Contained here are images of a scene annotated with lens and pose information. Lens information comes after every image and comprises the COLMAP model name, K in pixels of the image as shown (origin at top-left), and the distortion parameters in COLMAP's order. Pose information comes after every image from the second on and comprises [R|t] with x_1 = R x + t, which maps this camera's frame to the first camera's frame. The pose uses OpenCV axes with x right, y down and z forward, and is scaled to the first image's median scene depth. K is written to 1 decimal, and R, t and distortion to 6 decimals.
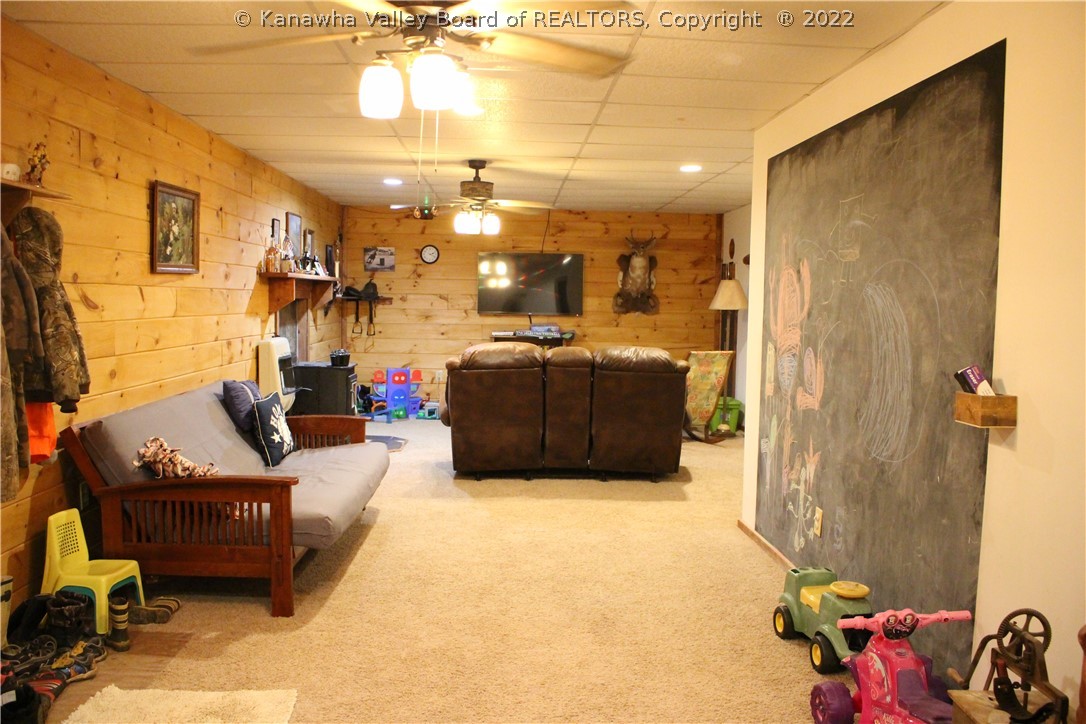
lens RADIAL K [[911.0, 0, 544.2], [0, 911.0, 361.9], [0, 0, 1]] dist [-0.109988, 0.078695]
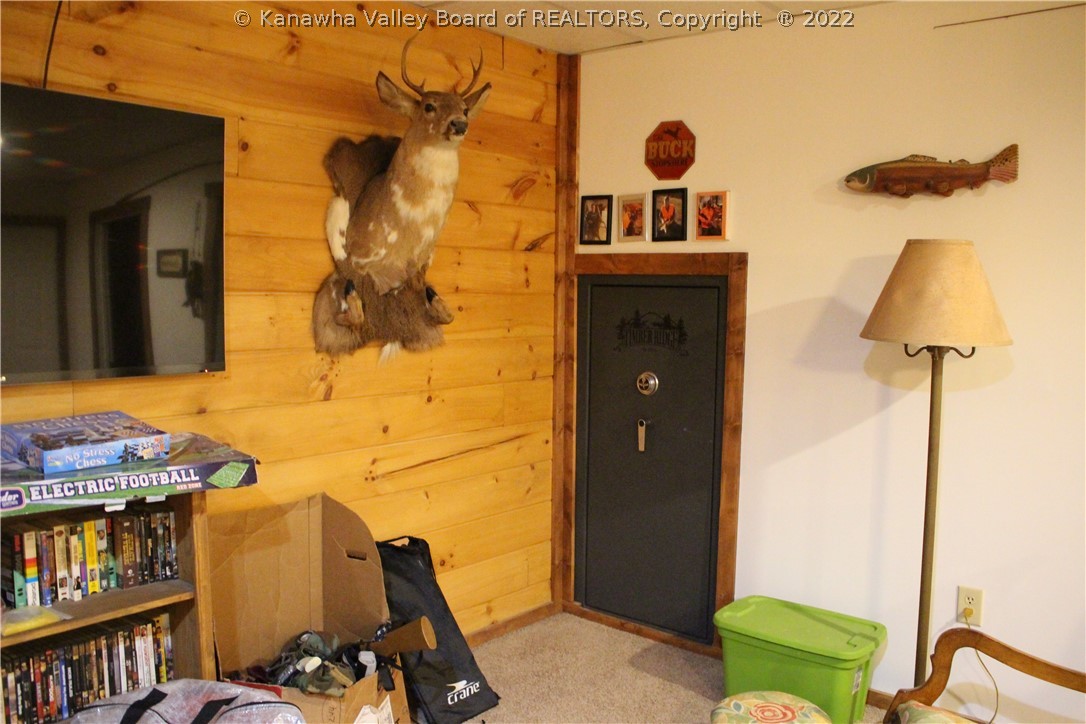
lens RADIAL K [[911.0, 0, 541.8], [0, 911.0, 359.5], [0, 0, 1]] dist [-0.109988, 0.078695]
pose [[0.680835, -0.062231, 0.729789, -0.075931], [0.045318, 0.998054, 0.042828, -0.059937], [-0.731034, 0.003913, 0.682330, 0.765270]]
